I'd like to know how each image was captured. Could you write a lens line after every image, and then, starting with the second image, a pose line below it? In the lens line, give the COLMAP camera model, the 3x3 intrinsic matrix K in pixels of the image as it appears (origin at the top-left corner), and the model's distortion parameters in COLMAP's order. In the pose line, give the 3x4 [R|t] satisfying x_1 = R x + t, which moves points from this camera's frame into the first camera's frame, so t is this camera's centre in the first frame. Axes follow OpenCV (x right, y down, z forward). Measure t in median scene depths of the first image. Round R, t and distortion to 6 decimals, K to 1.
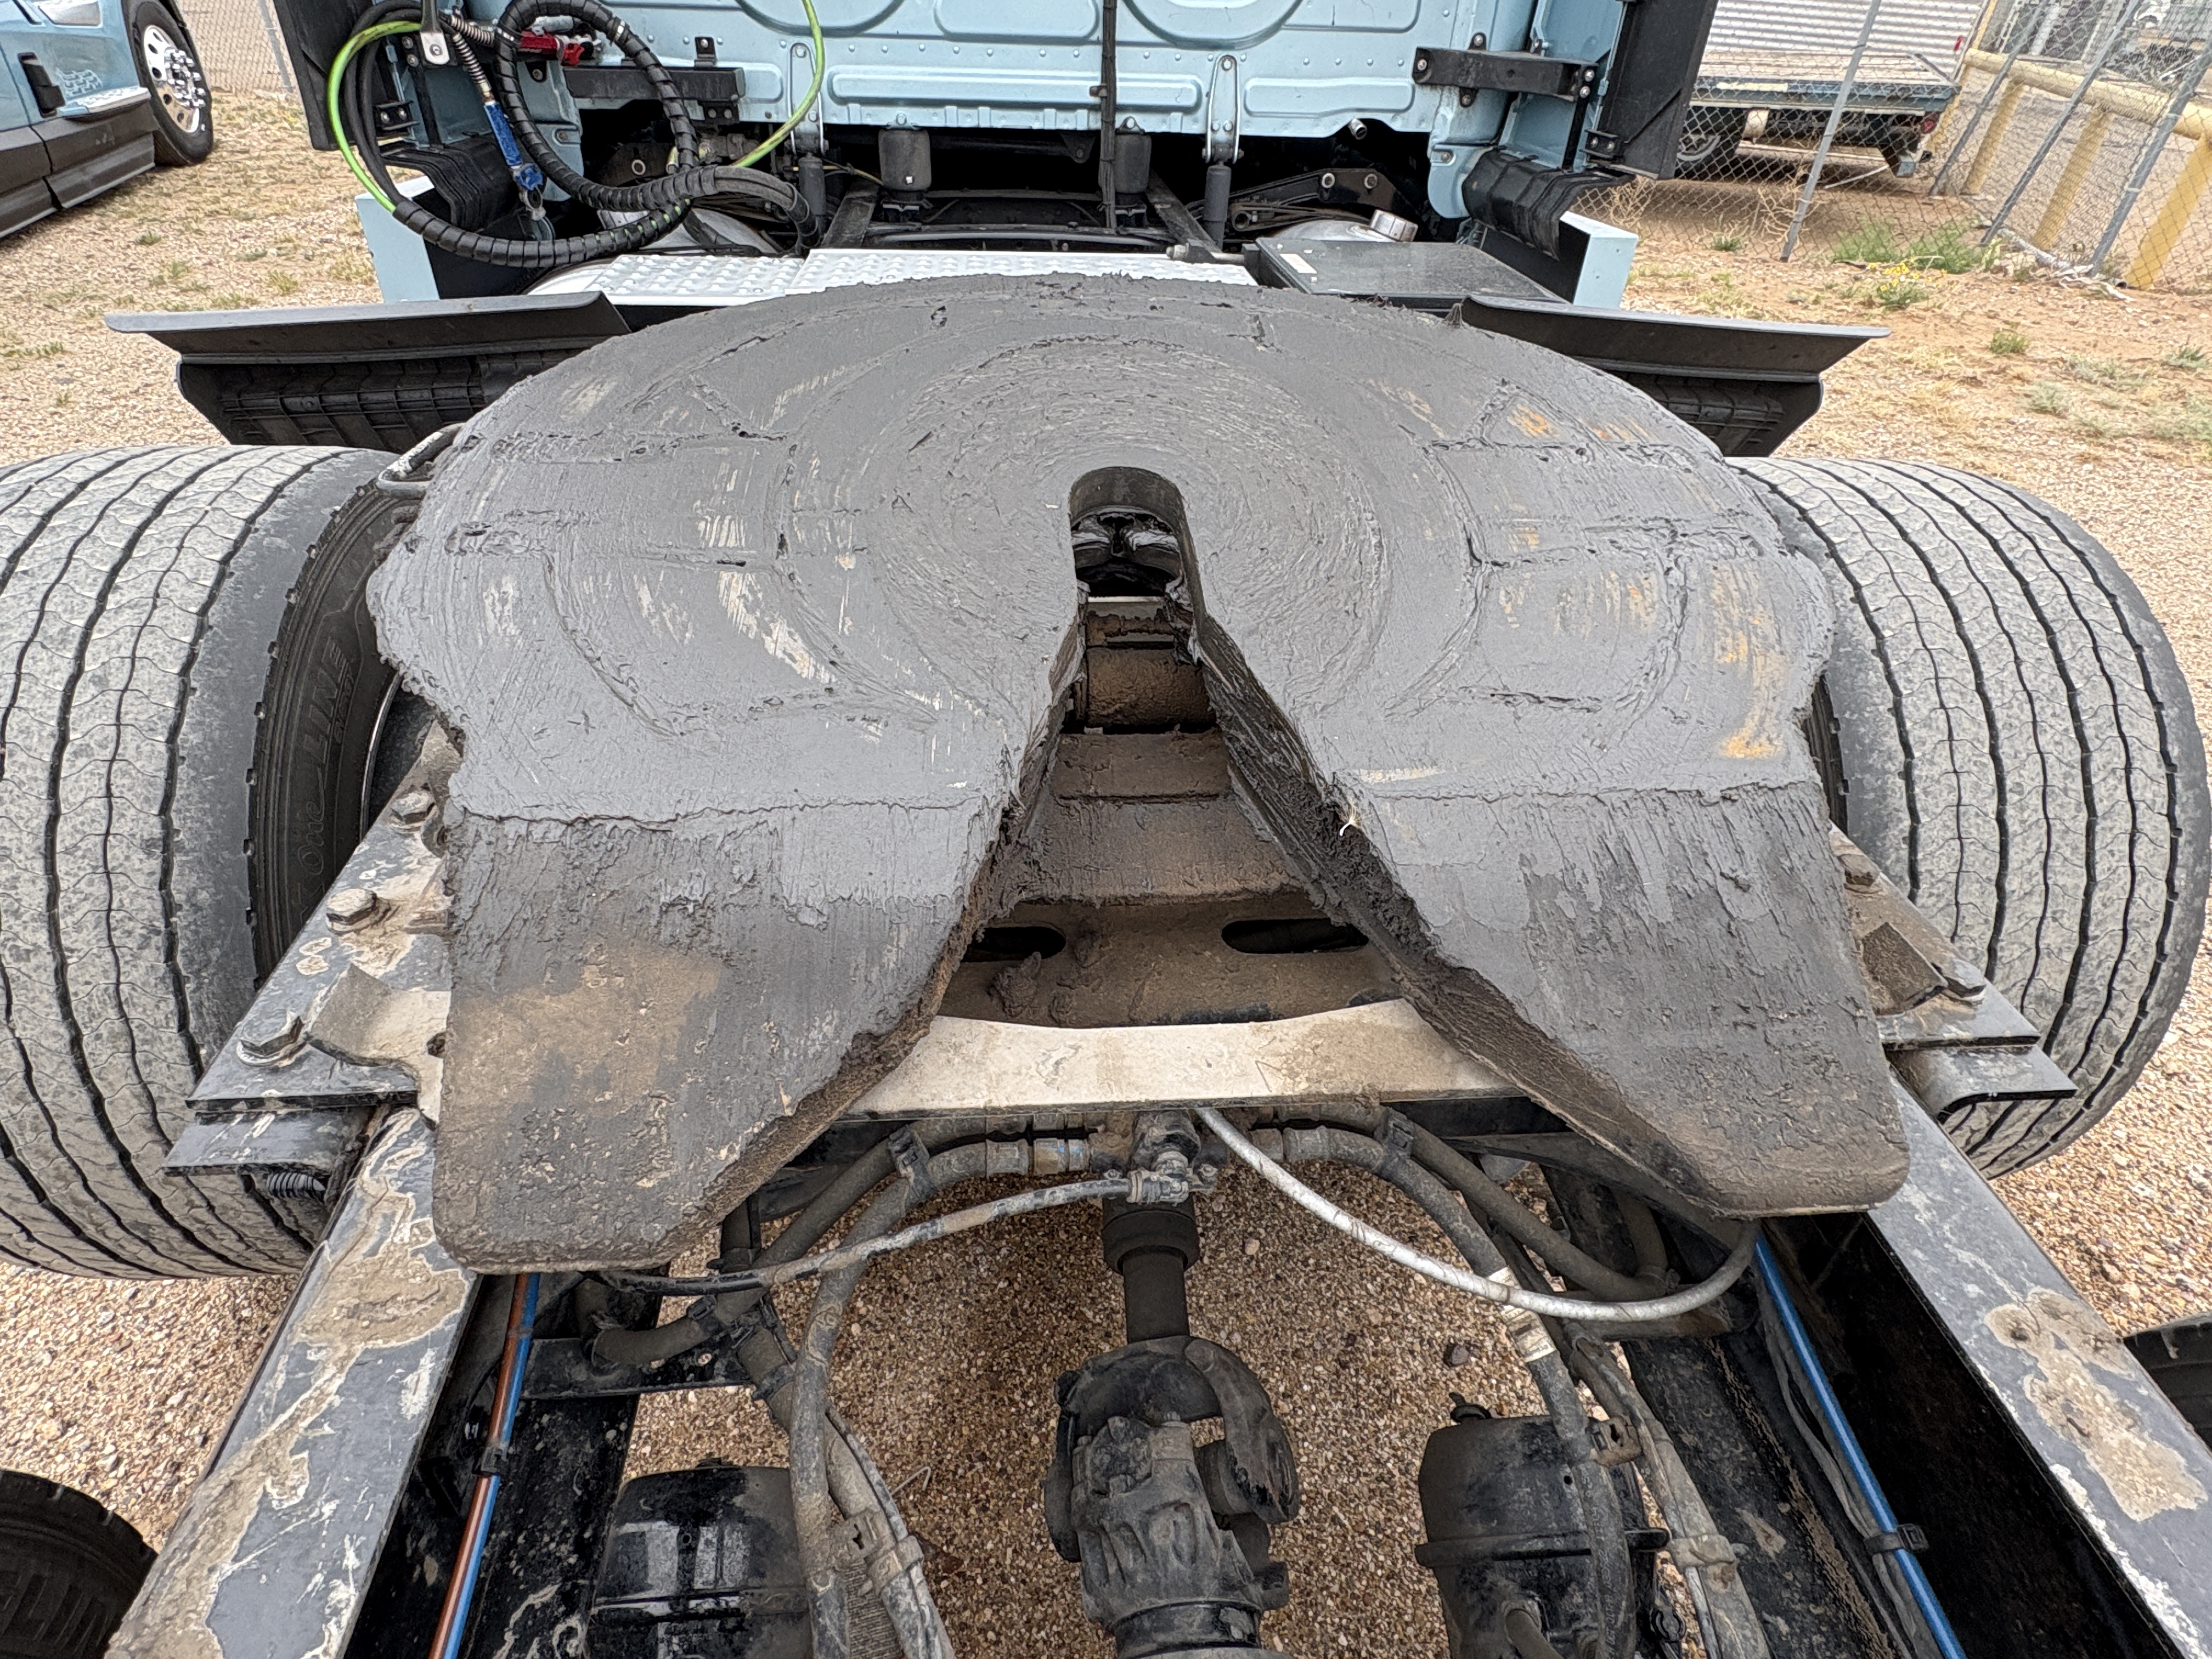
lens RADIAL K [[1200.6, 0, 1104.6], [0, 1200.6, 839.6], [0, 0, 1]] dist [-0.000242, -0.001310]
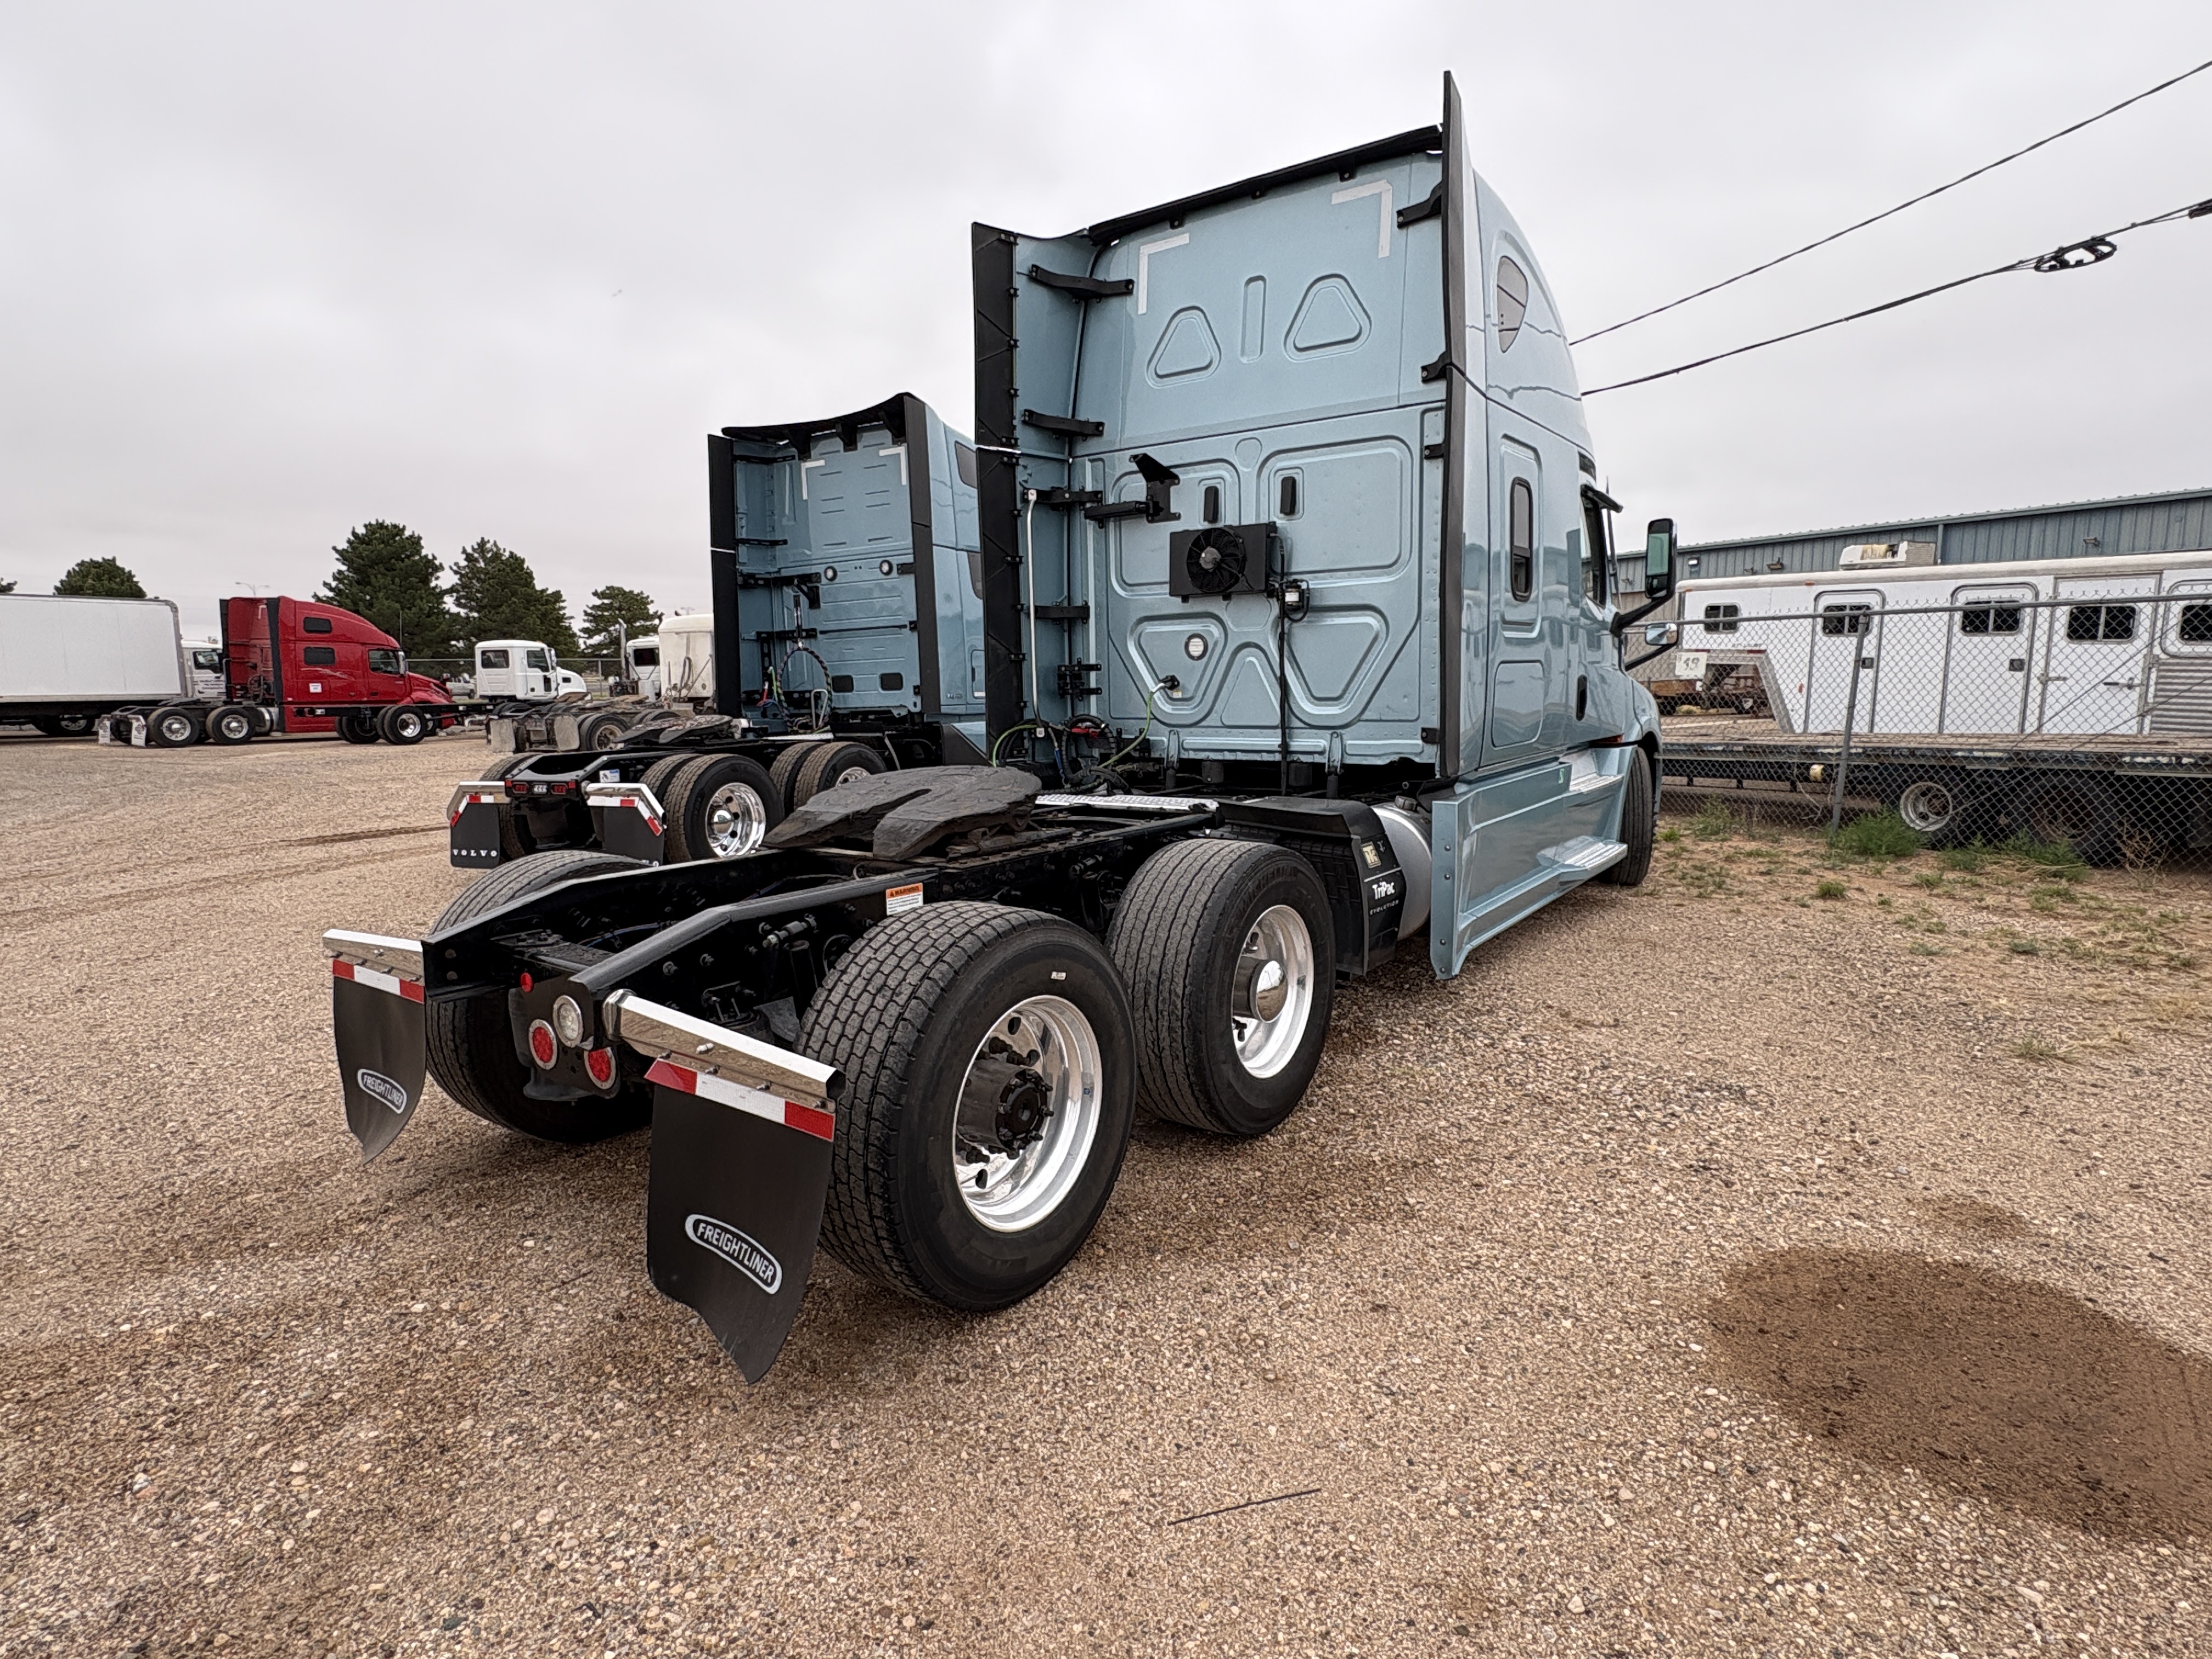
lens RADIAL K [[1200.6, 0, 1104.6], [0, 1200.6, 839.6], [0, 0, 1]] dist [-0.000242, -0.001310]
pose [[0.762012, 0.042494, -0.646167, 1.210493], [-0.355479, 0.861504, -0.362554, 0.469295], [0.541269, 0.505969, 0.671582, -0.614423]]
